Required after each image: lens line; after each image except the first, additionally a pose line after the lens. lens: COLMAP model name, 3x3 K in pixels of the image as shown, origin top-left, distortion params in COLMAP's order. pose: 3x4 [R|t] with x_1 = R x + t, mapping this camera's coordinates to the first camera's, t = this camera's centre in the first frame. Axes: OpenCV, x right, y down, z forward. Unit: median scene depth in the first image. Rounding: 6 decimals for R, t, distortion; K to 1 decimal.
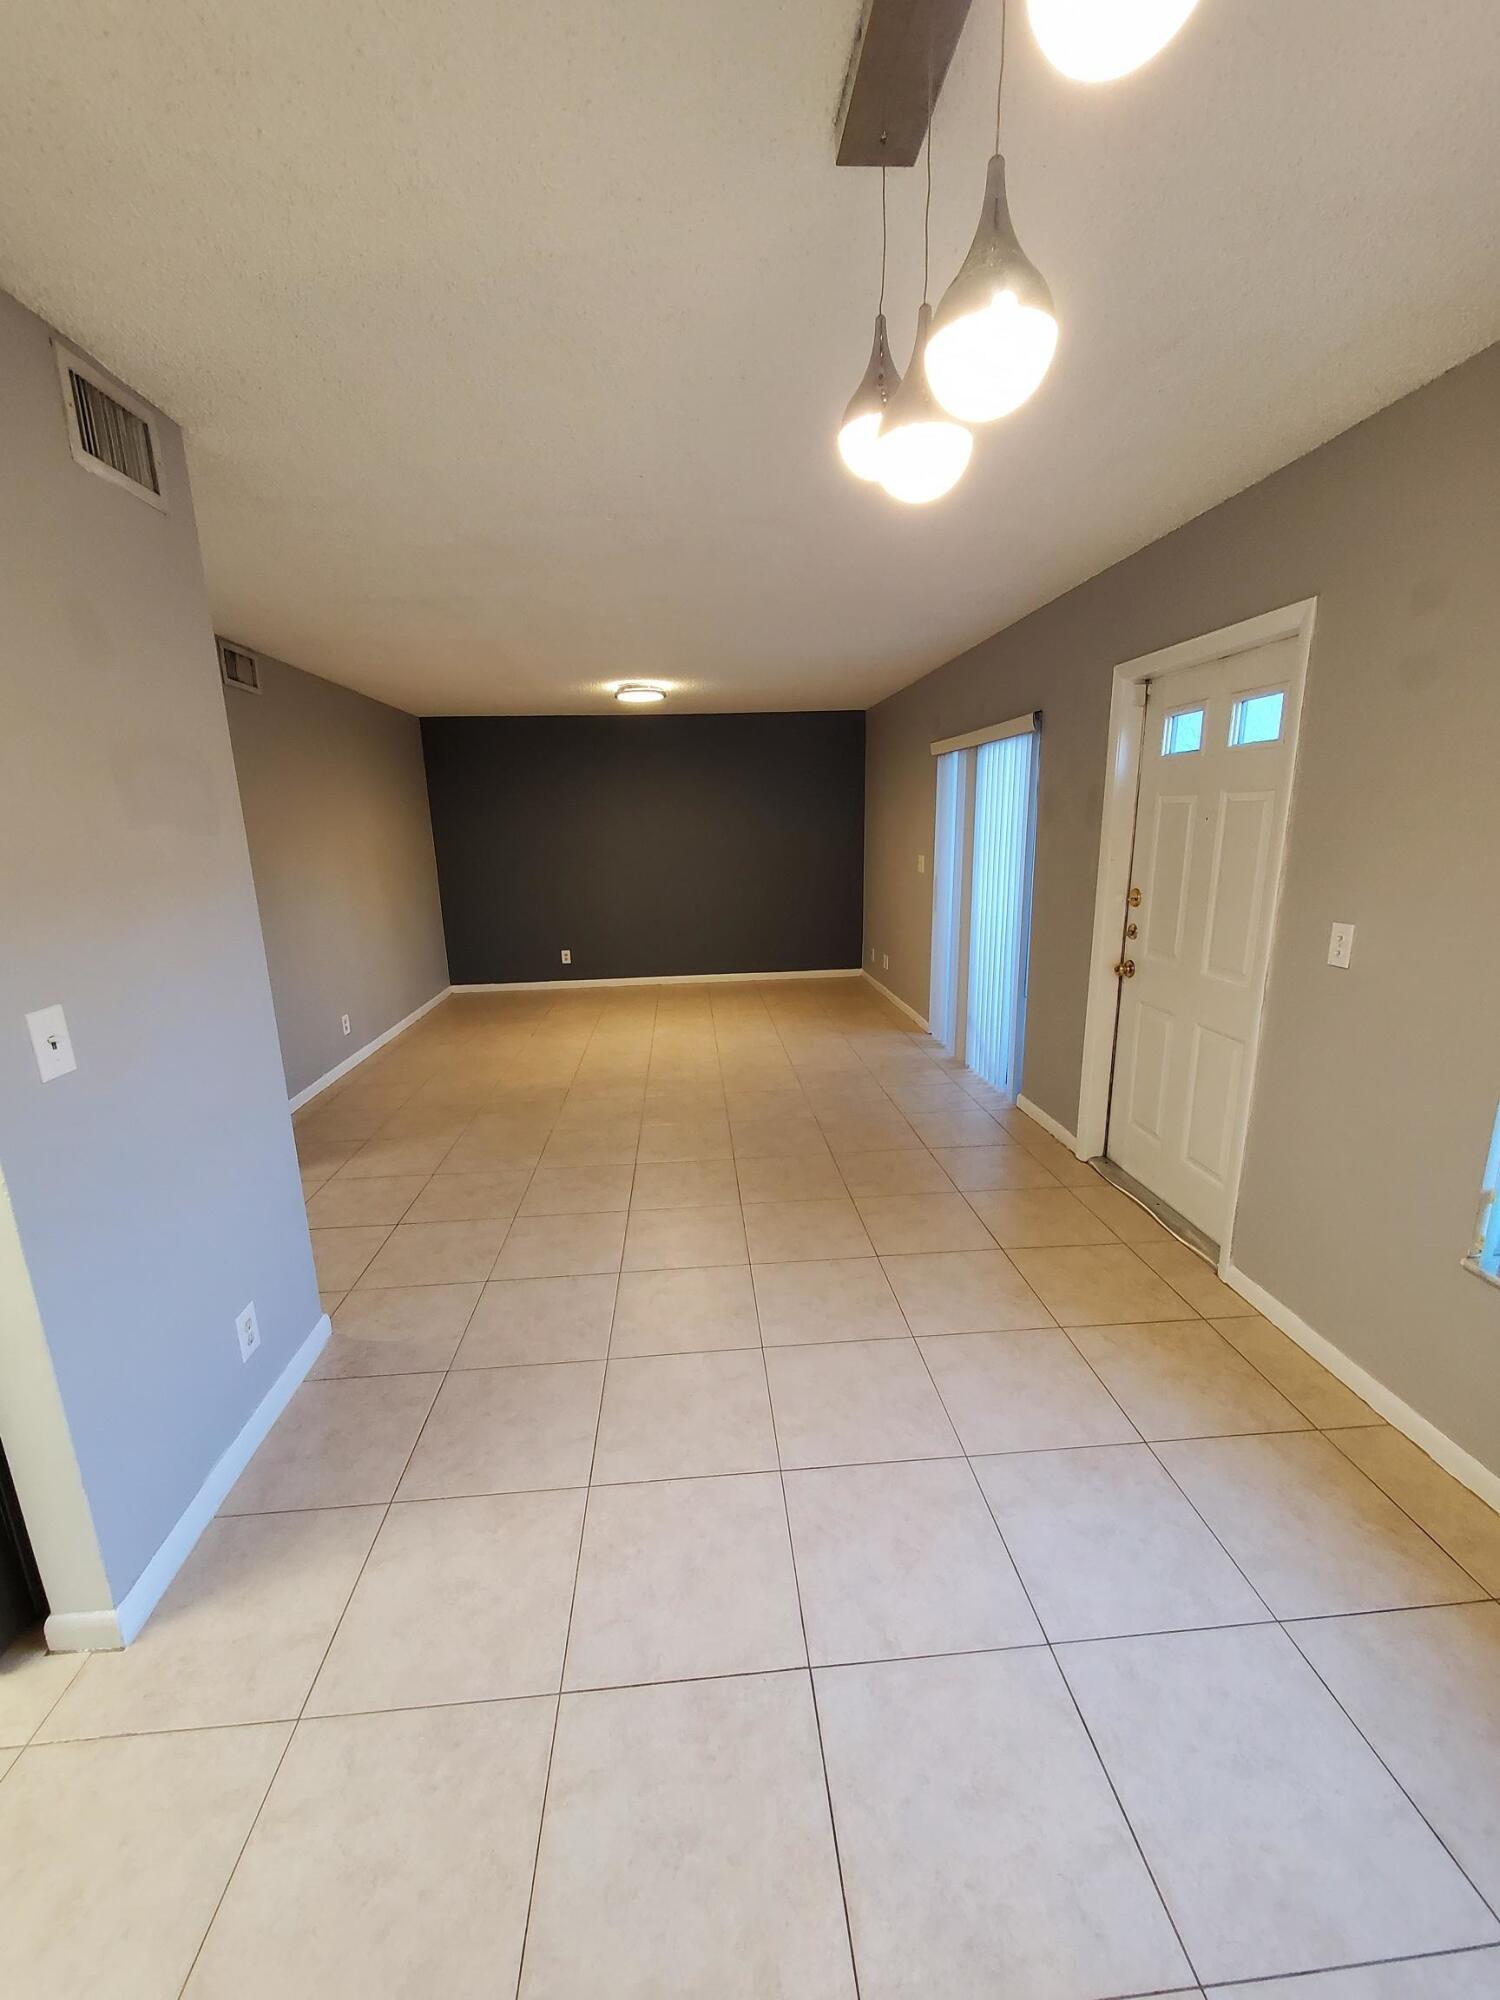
lens RADIAL K [[795.7, 0, 740.6], [0, 795.7, 1001.3], [0, 0, 1]] dist [0.006851, -0.001613]
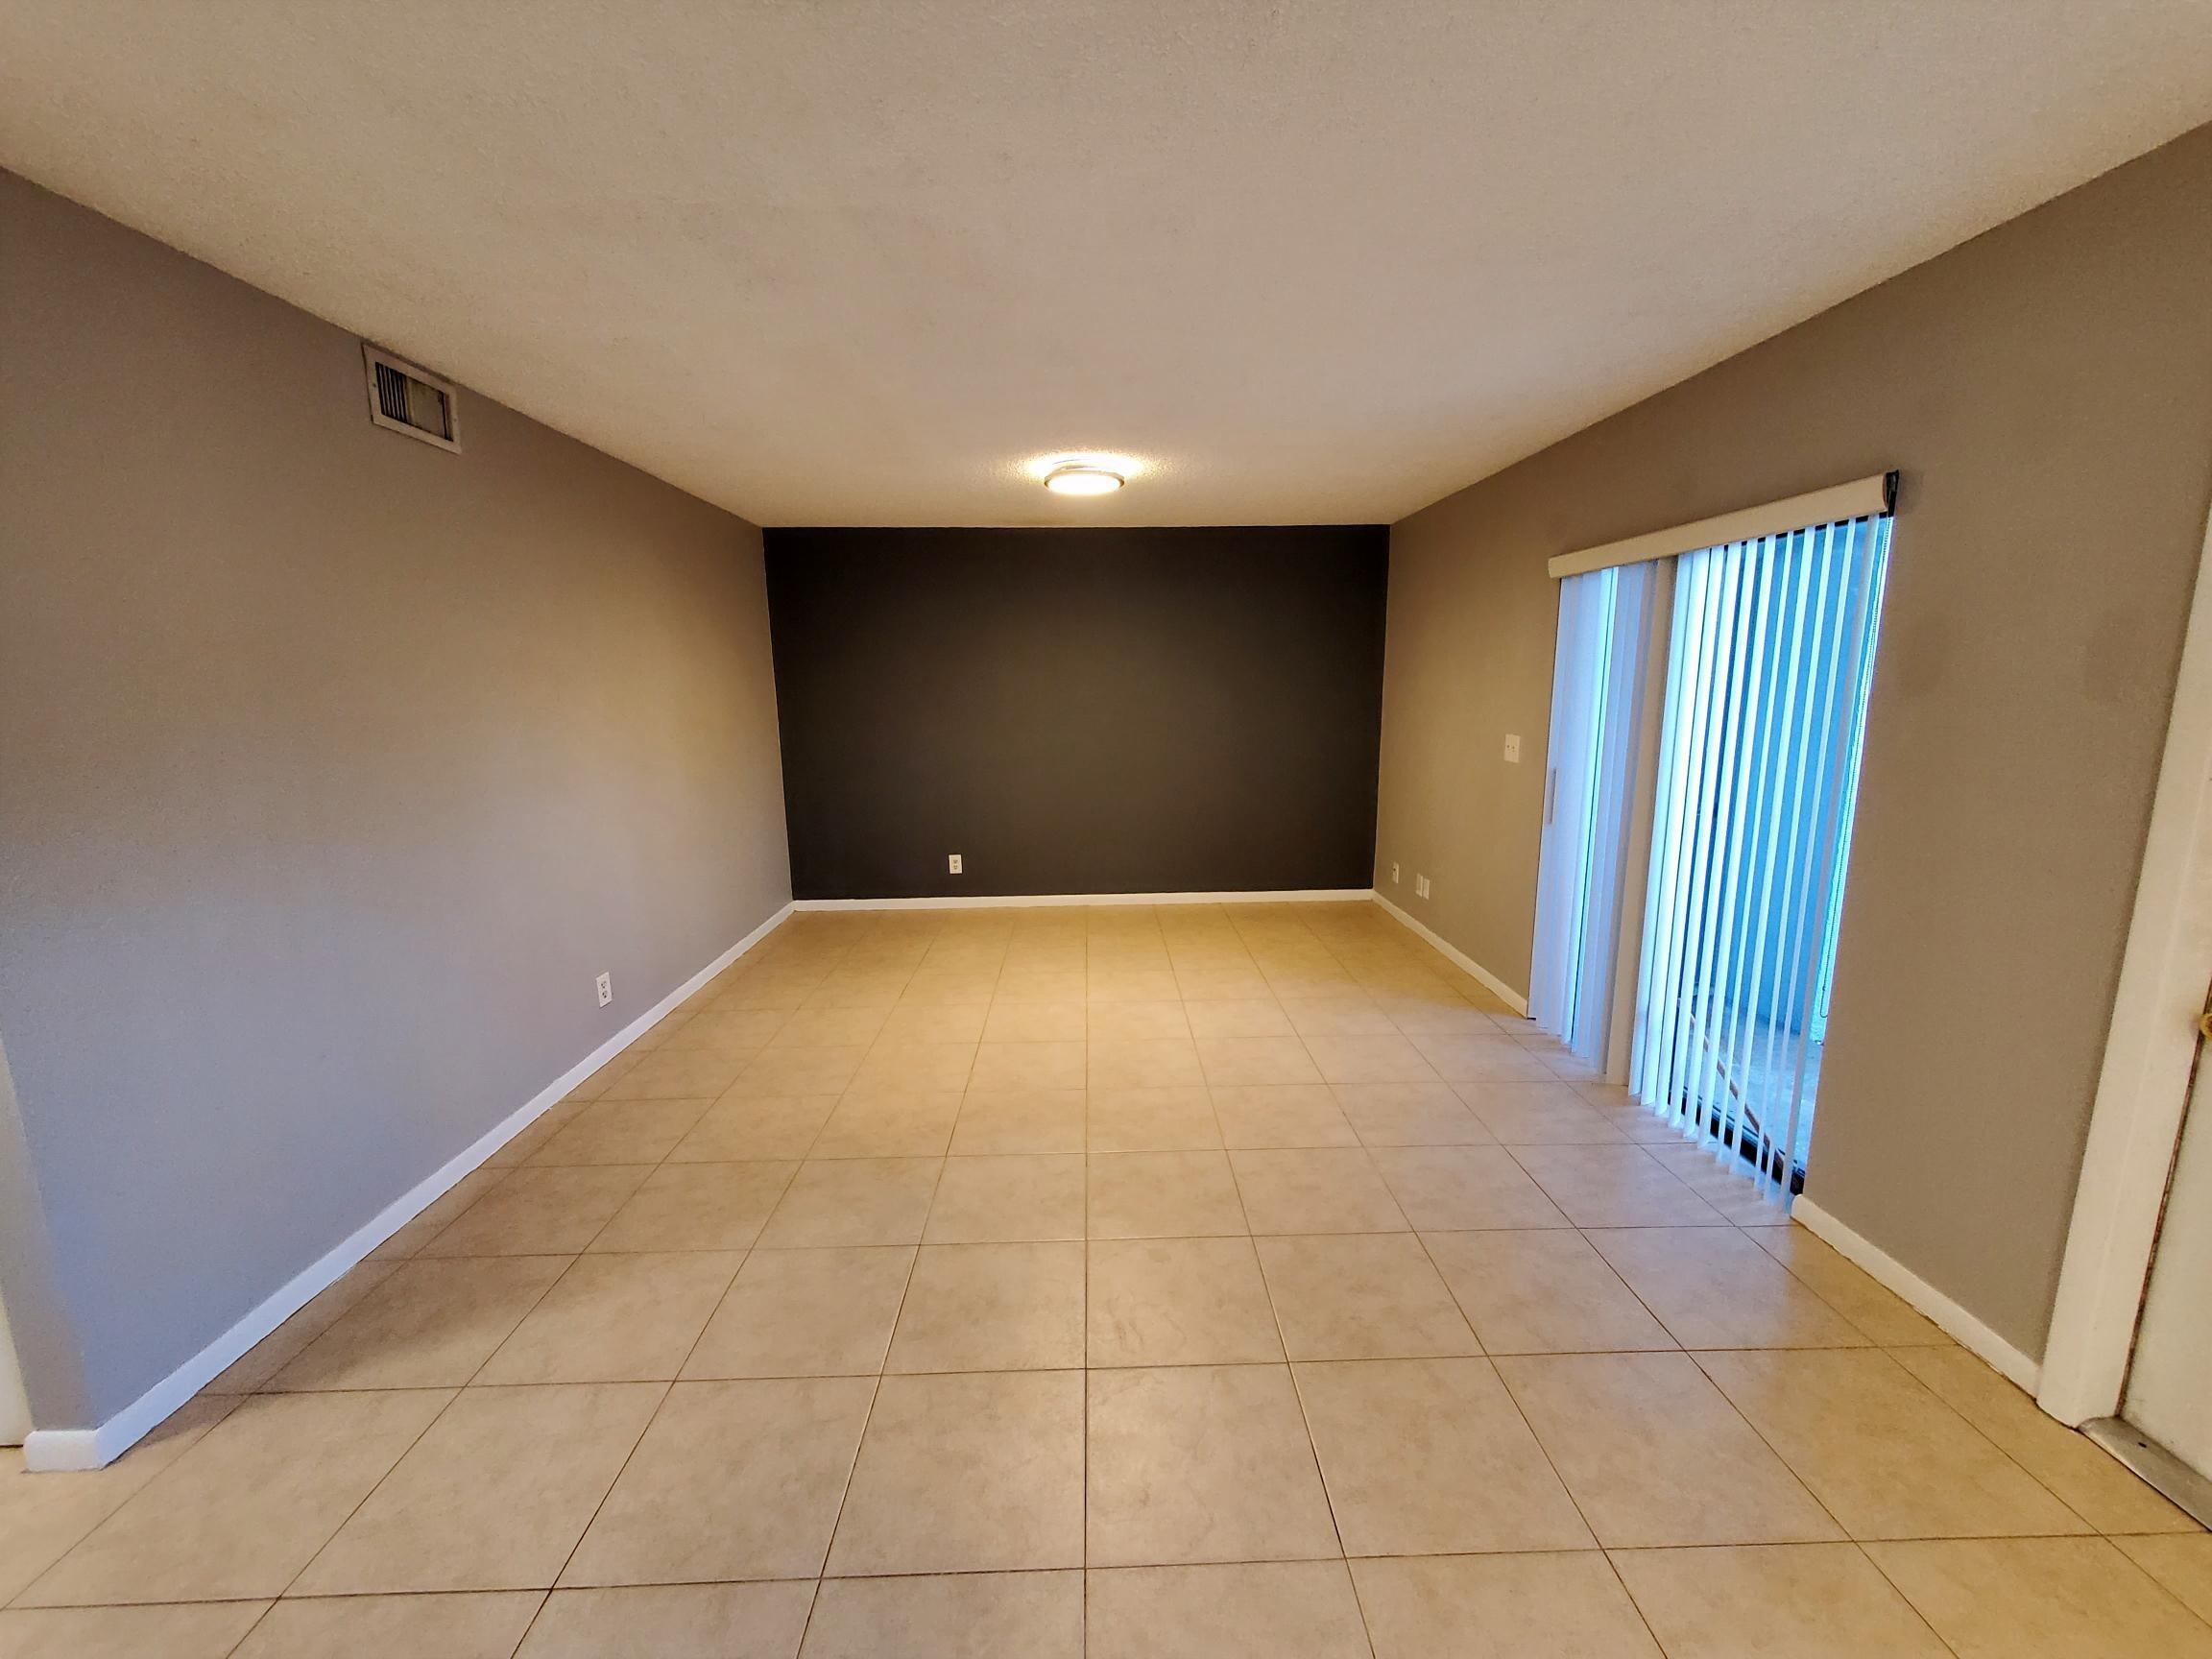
lens RADIAL K [[880.0, 0, 1116.2], [0, 880.0, 829.2], [0, 0, 1]] dist [0.006851, -0.001613]
pose [[0.999261, 0.021124, -0.032123, -0.070469], [-0.022805, 0.998340, -0.052880, -0.066476], [0.030953, 0.053573, 0.998084, 0.301638]]
